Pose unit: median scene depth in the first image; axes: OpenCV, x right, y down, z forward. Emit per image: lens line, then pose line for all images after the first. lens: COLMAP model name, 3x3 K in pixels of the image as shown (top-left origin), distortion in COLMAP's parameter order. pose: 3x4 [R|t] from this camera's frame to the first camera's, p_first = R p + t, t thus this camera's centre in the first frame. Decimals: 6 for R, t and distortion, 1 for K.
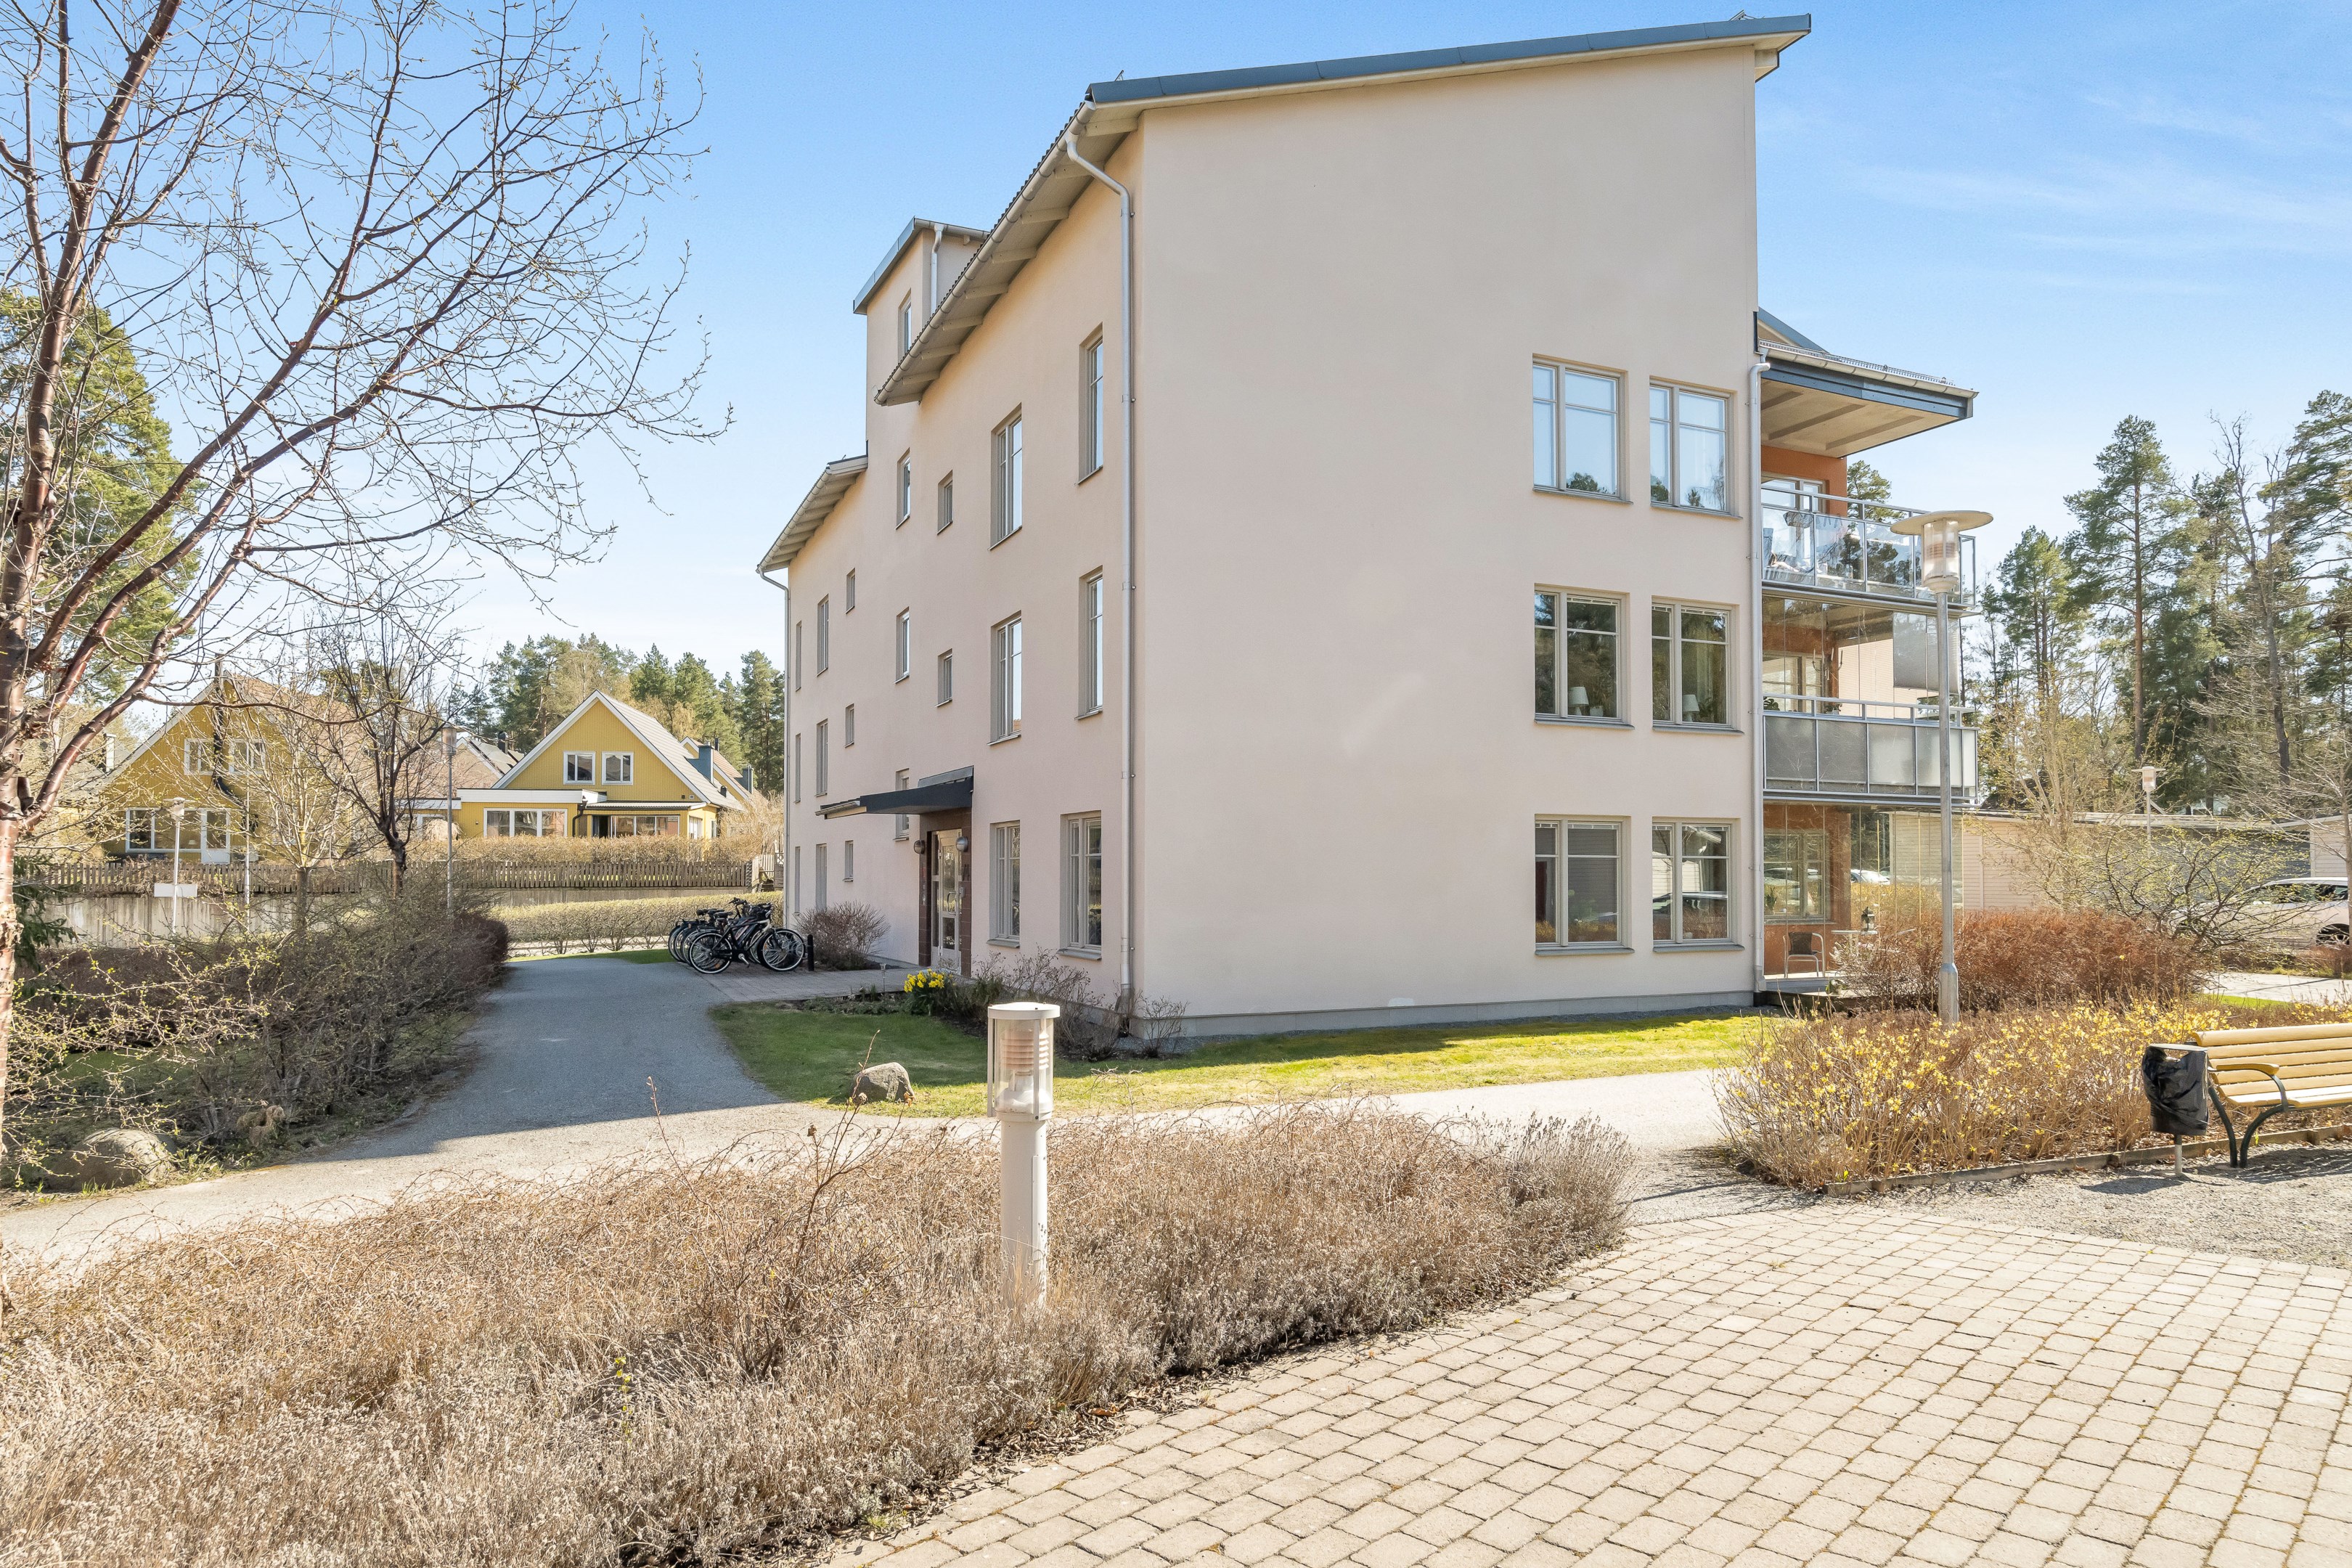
lens RADIAL K [[1423.7, 0, 1174.2], [0, 1423.7, 836.0], [0, 0, 1]] dist [-0.001182, 0.001790]
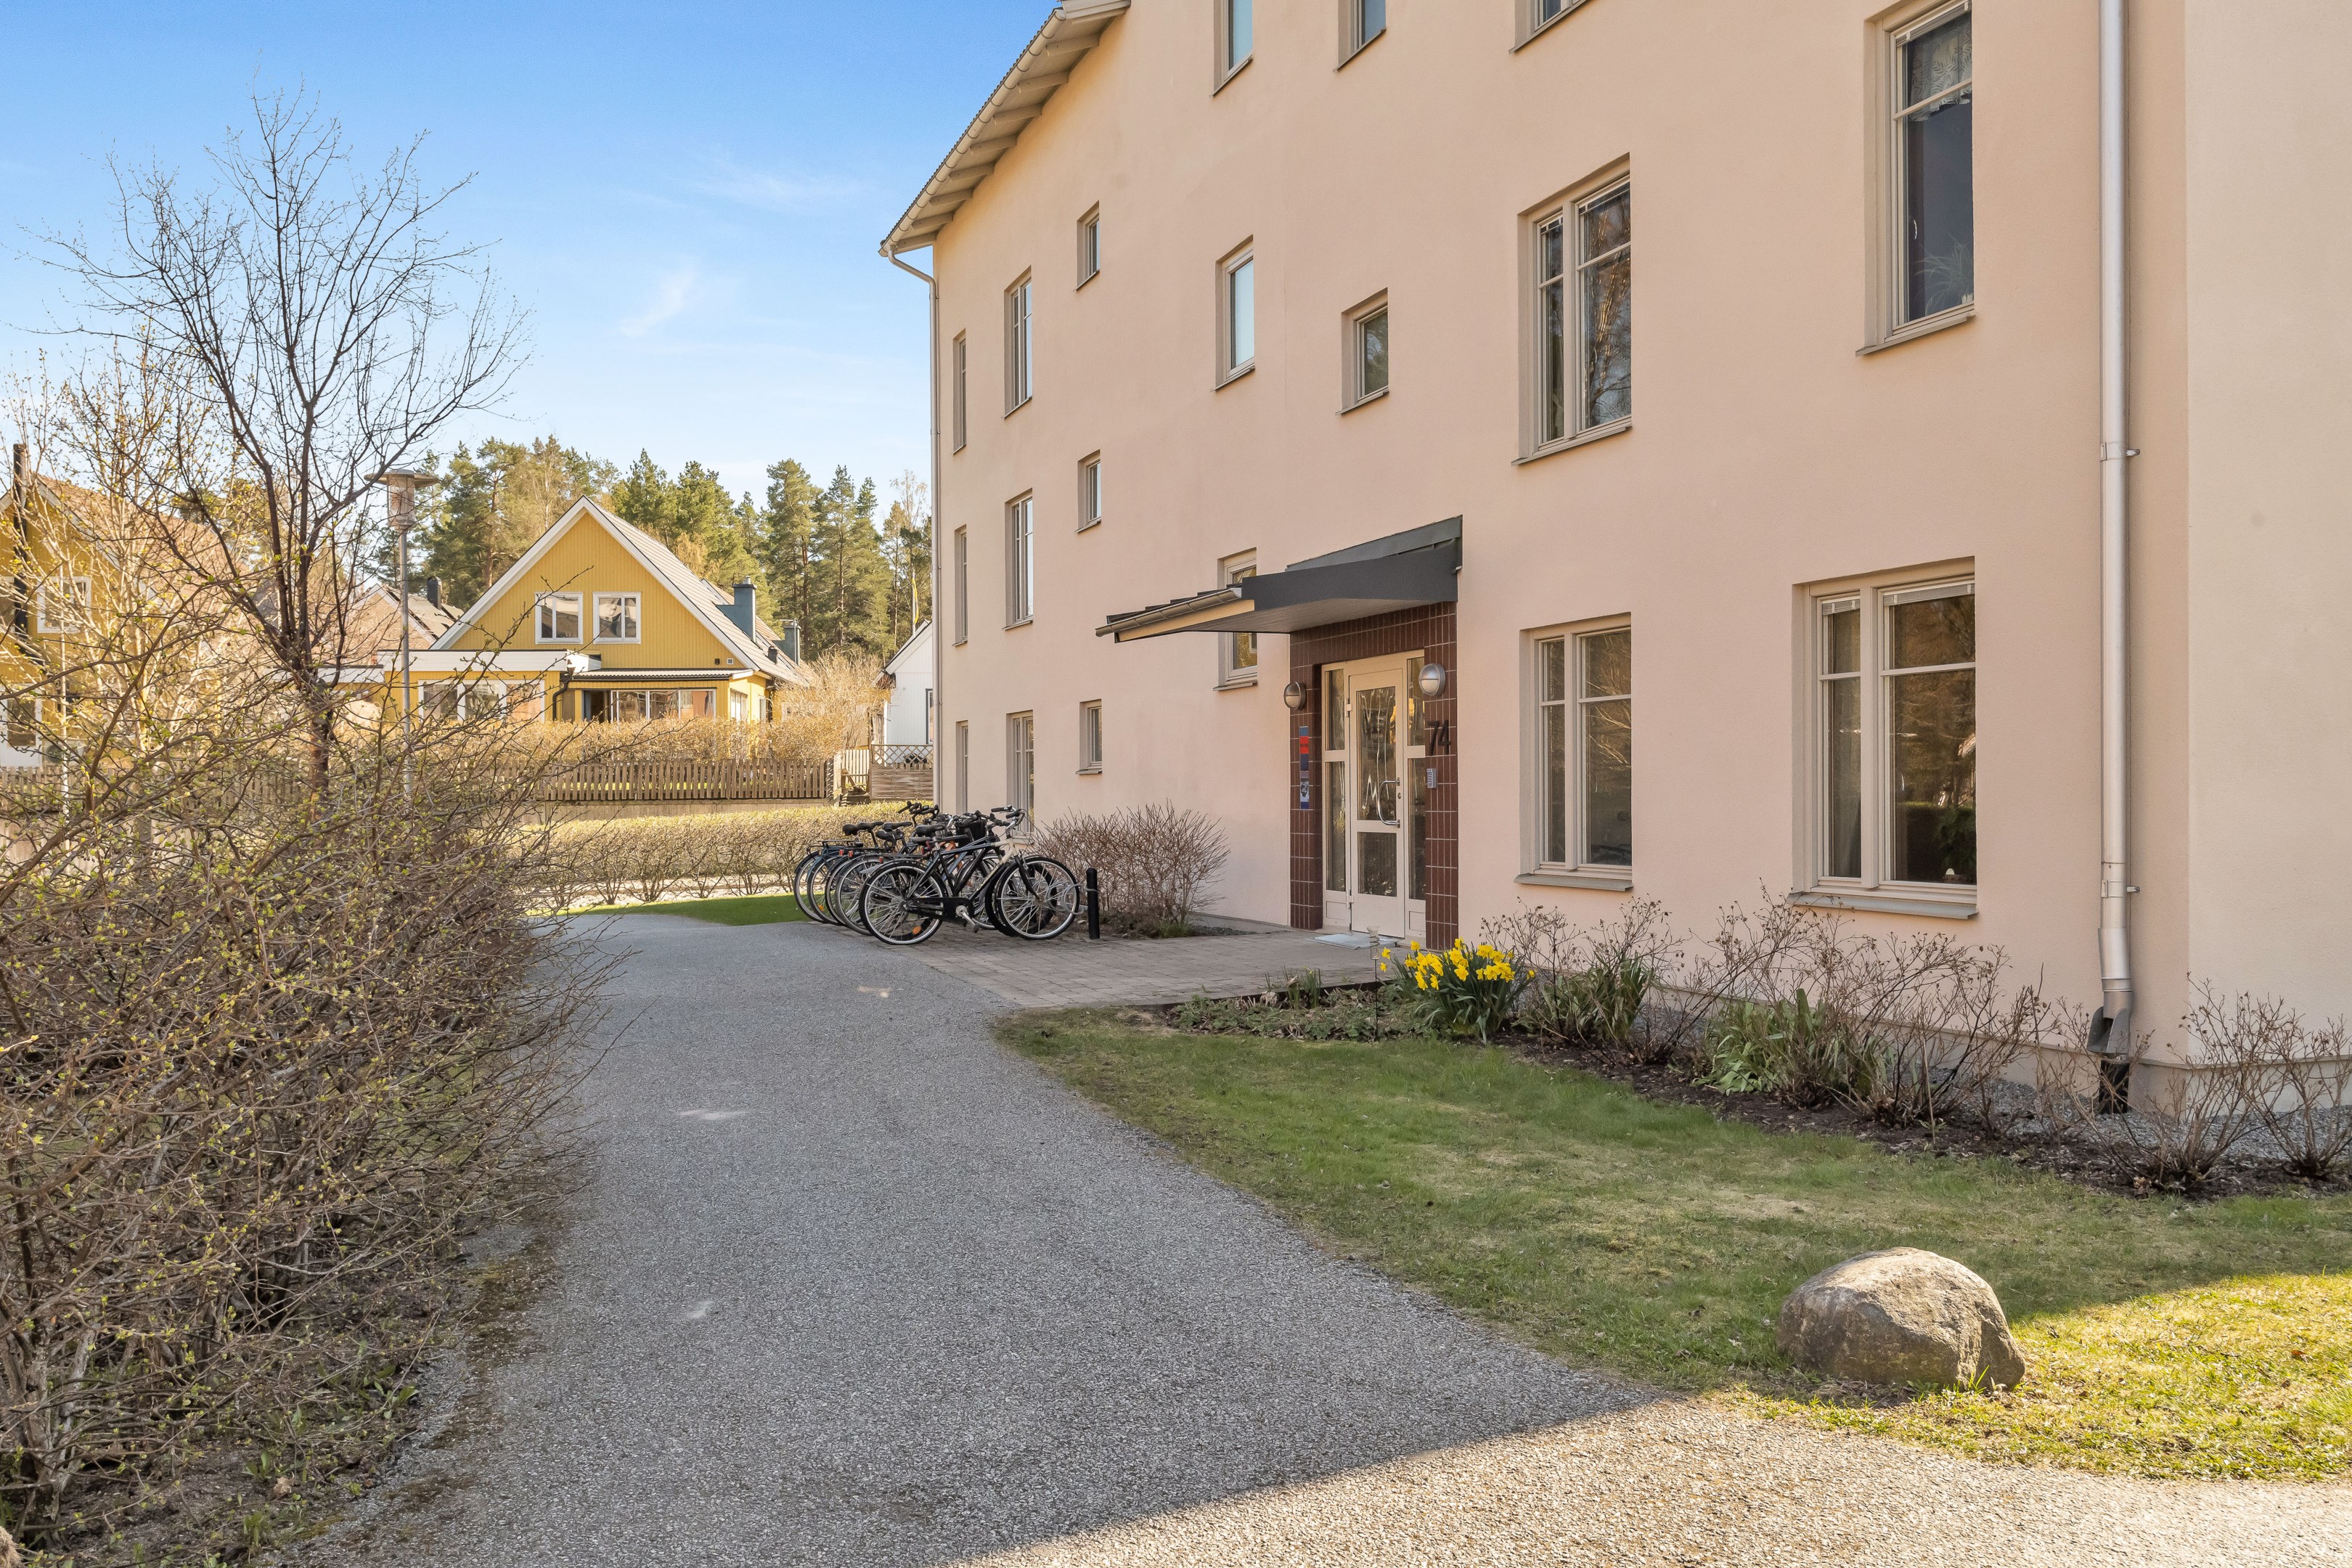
lens RADIAL K [[1948.9, 0, 1176.0], [0, 1948.9, 784.0], [0, 0, 1]] dist [0.022544, -0.090269]
pose [[0.997675, -0.008365, -0.067640, -0.132387], [0.009846, 0.999718, 0.021591, 0.017927], [0.067441, -0.022207, 0.997476, 0.224646]]
